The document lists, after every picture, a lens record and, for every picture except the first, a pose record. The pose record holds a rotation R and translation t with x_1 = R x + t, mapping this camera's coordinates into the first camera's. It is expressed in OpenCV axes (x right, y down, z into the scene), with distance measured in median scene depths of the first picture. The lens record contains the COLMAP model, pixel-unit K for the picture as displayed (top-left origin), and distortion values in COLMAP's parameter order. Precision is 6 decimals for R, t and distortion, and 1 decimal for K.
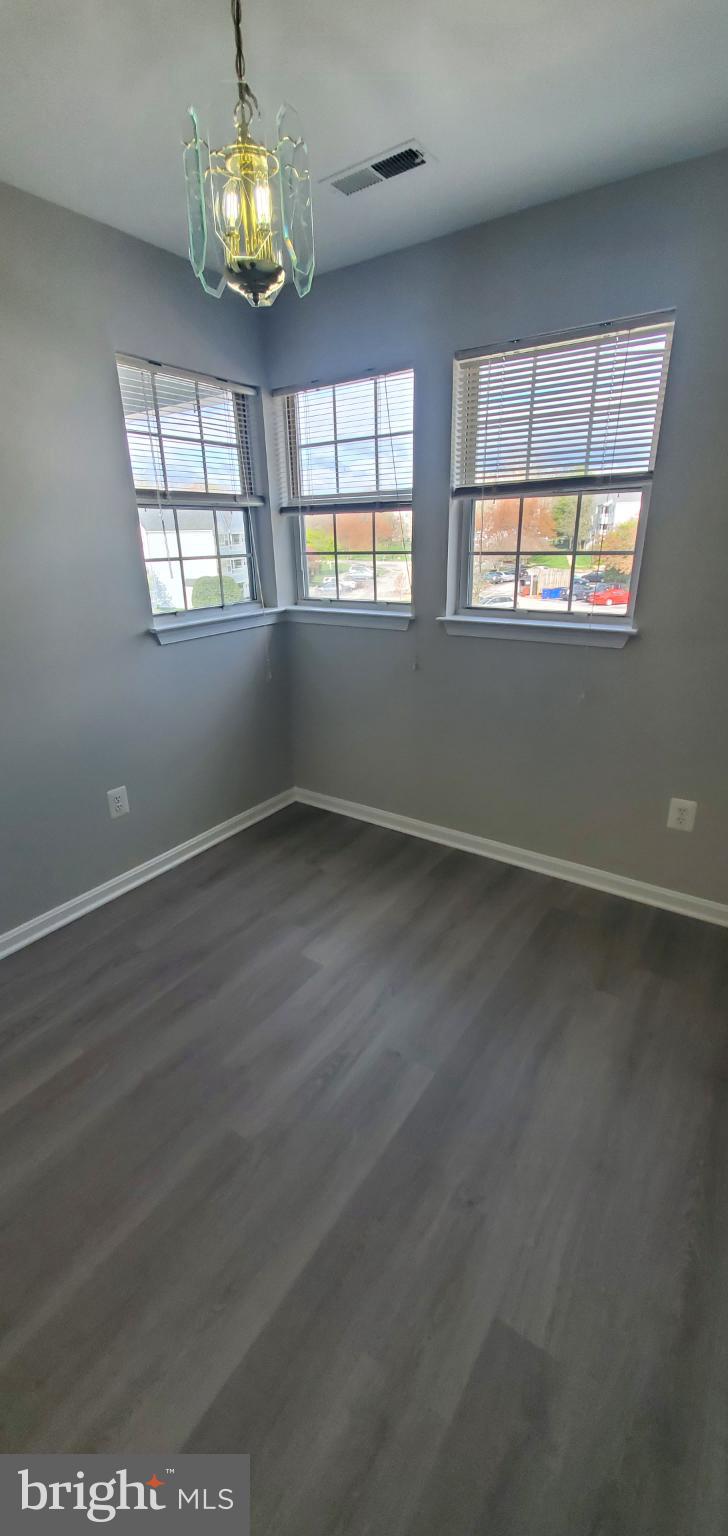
lens RADIAL K [[609.0, 0, 360.4], [0, 609.0, 761.4], [0, 0, 1]] dist [0.000961, -0.000131]
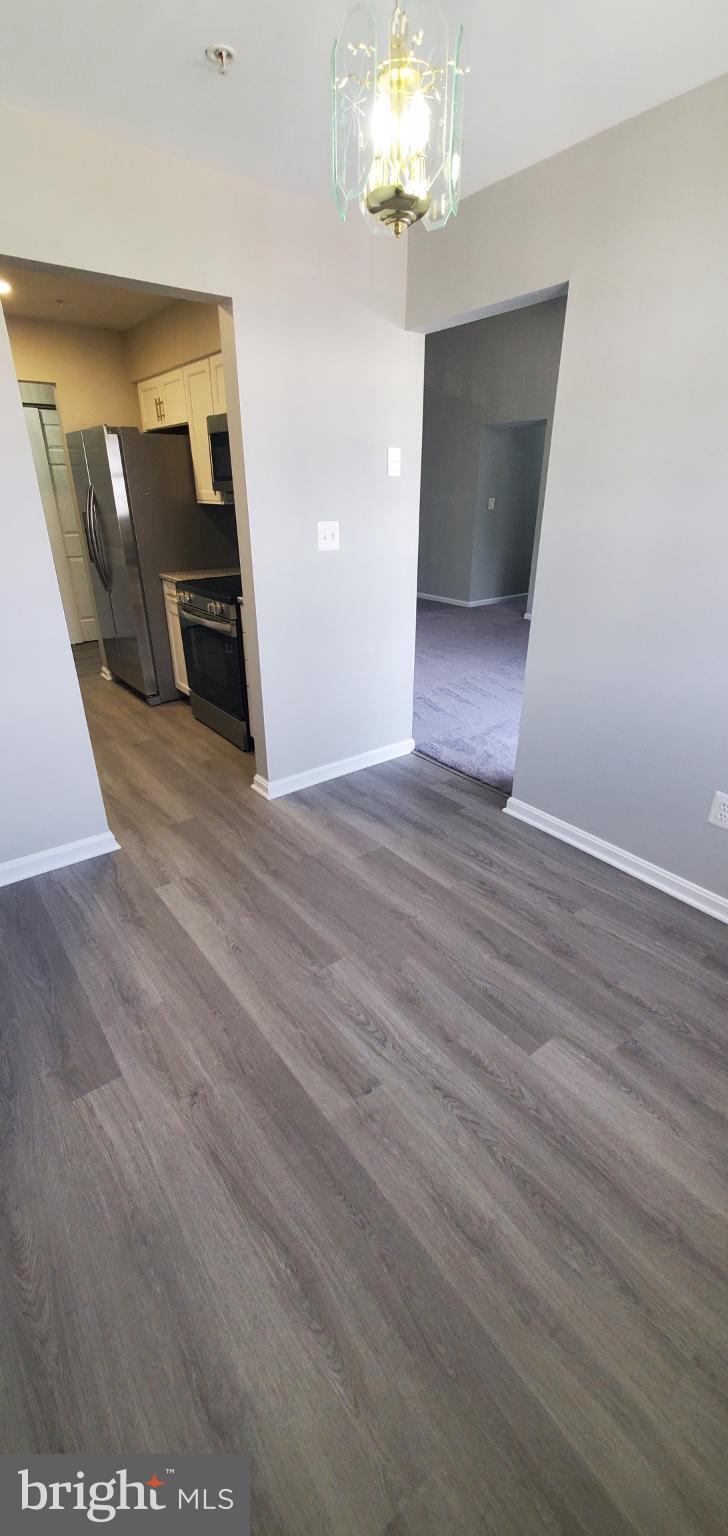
lens RADIAL K [[609.0, 0, 372.9], [0, 609.0, 759.8], [0, 0, 1]] dist [0.000961, -0.000131]
pose [[-0.300729, 0.408782, -0.861661, 0.578195], [-0.332211, 0.801998, 0.496423, -0.322472], [0.893979, 0.435542, -0.105382, 0.823079]]
